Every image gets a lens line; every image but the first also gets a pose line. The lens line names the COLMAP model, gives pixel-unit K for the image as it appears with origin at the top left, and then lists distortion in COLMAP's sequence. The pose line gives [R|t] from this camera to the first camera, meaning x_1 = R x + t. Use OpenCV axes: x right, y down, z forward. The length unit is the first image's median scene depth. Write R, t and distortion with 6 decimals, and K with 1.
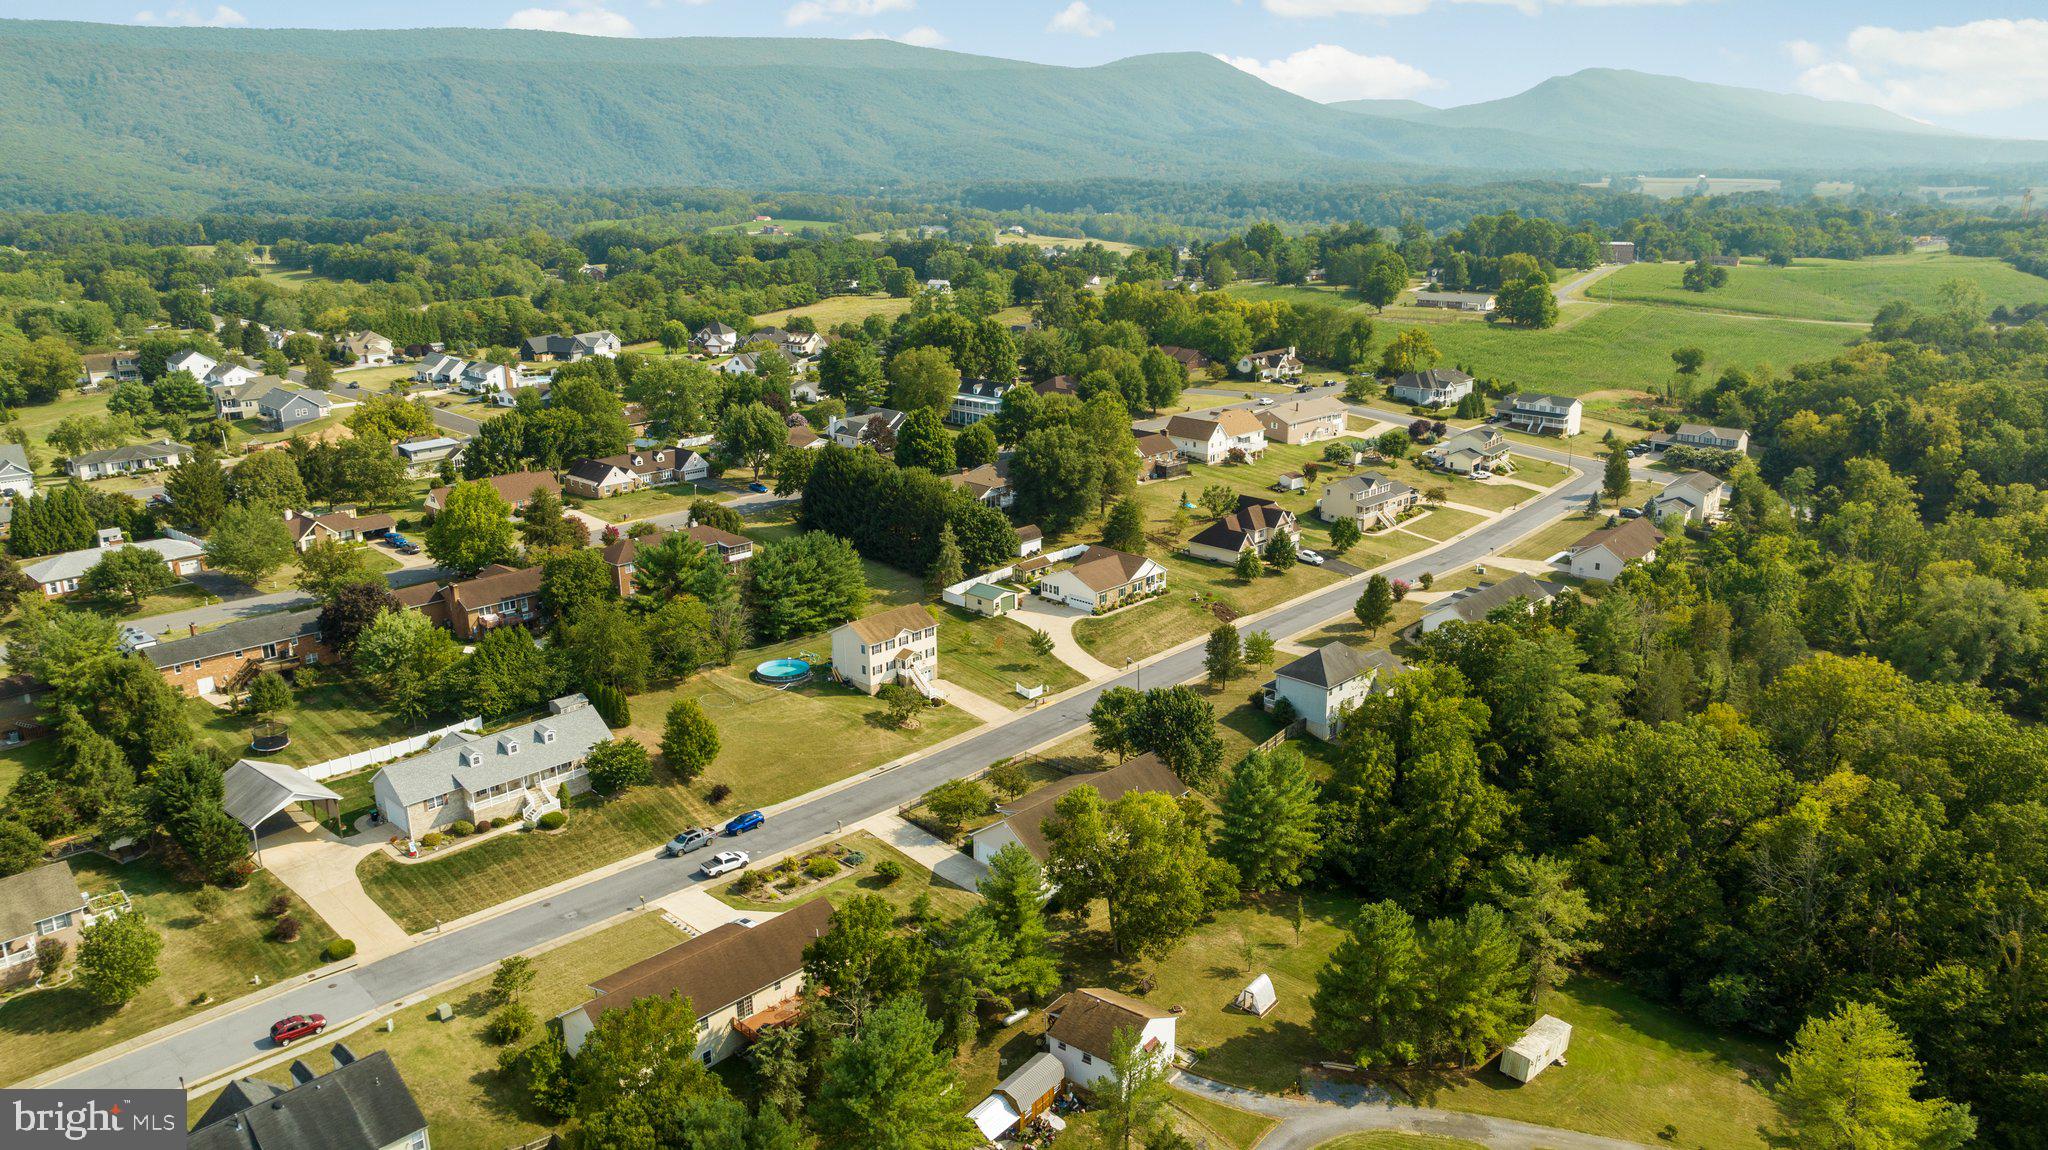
lens RADIAL K [[1454.4, 0, 1024.0], [0, 1454.4, 575.0], [0, 0, 1]] dist [-0.030229, 0.025770]
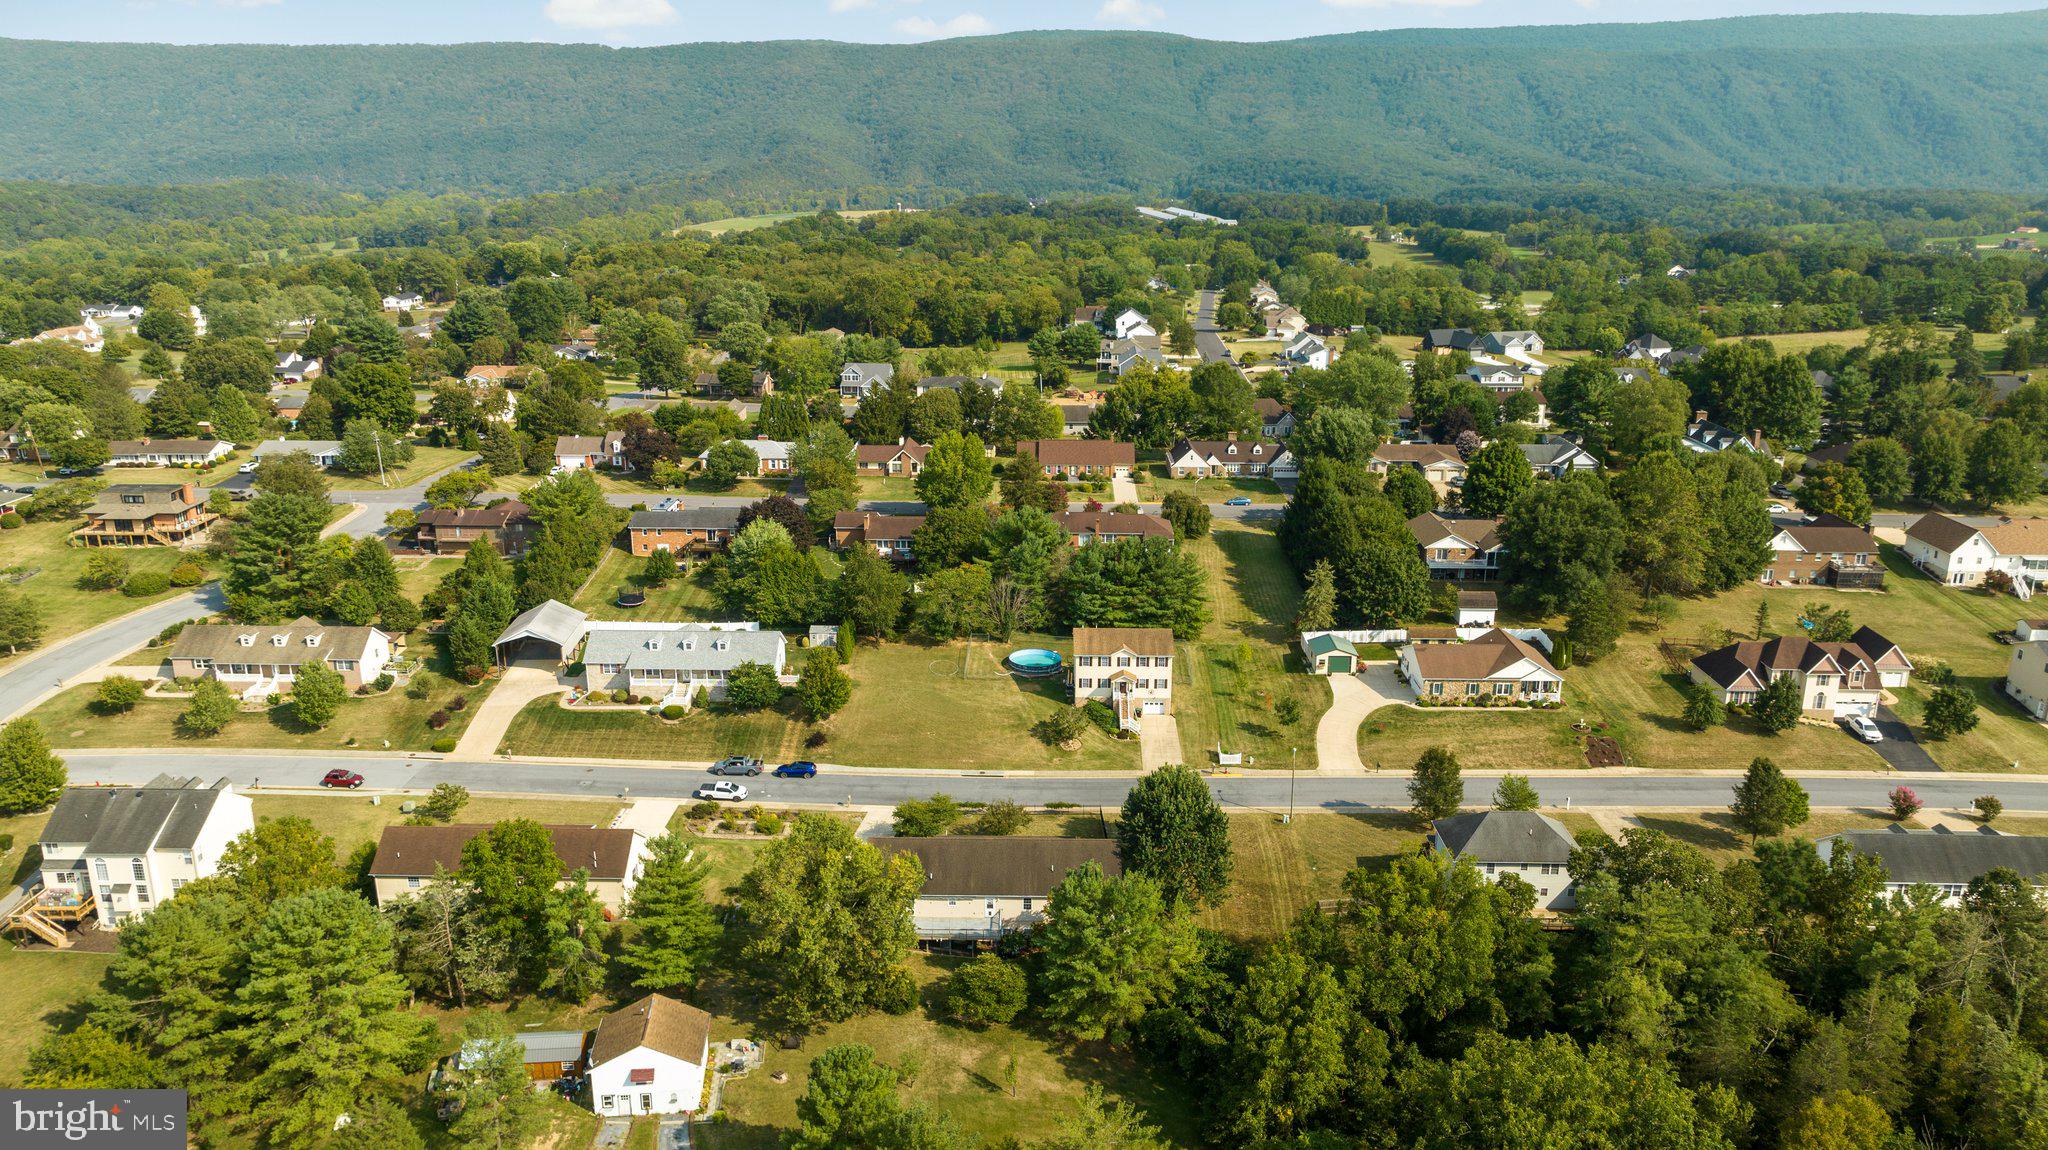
lens RADIAL K [[1454.4, 0, 1024.0], [0, 1454.4, 575.0], [0, 0, 1]] dist [-0.030229, 0.025770]
pose [[0.687704, 0.215630, -0.693230, 0.140332], [-0.212341, 0.972859, 0.091961, -0.022596], [0.694244, 0.083960, 0.714826, 0.076659]]
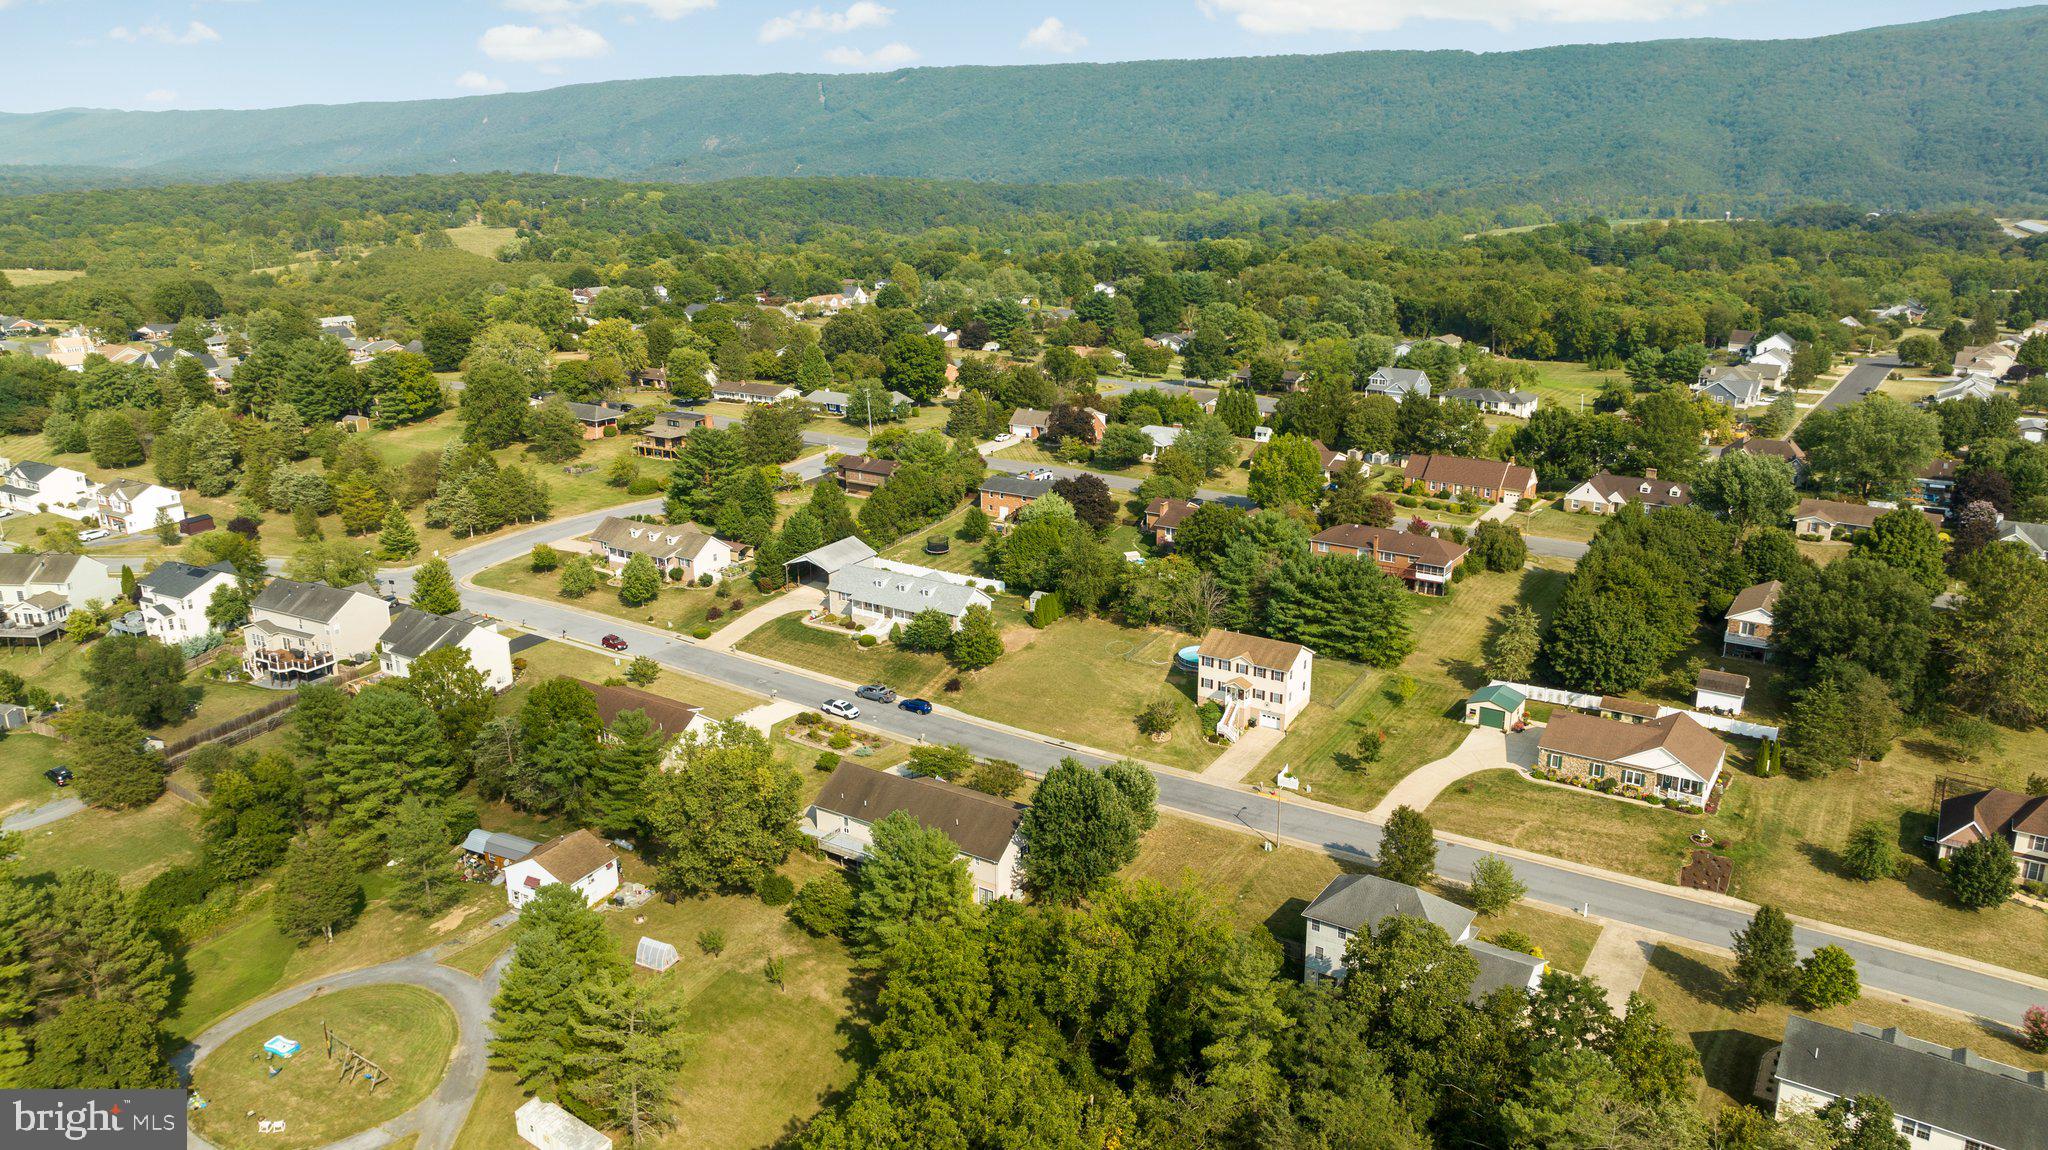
lens RADIAL K [[1444.2, 0, 1083.0], [0, 1444.2, 583.2], [0, 0, 1]] dist [-0.048101, 0.052729]
pose [[0.197409, 0.290302, -0.936352, 0.206052], [-0.273961, 0.933429, 0.231637, -0.053217], [0.941262, 0.210797, 0.263799, 0.177639]]
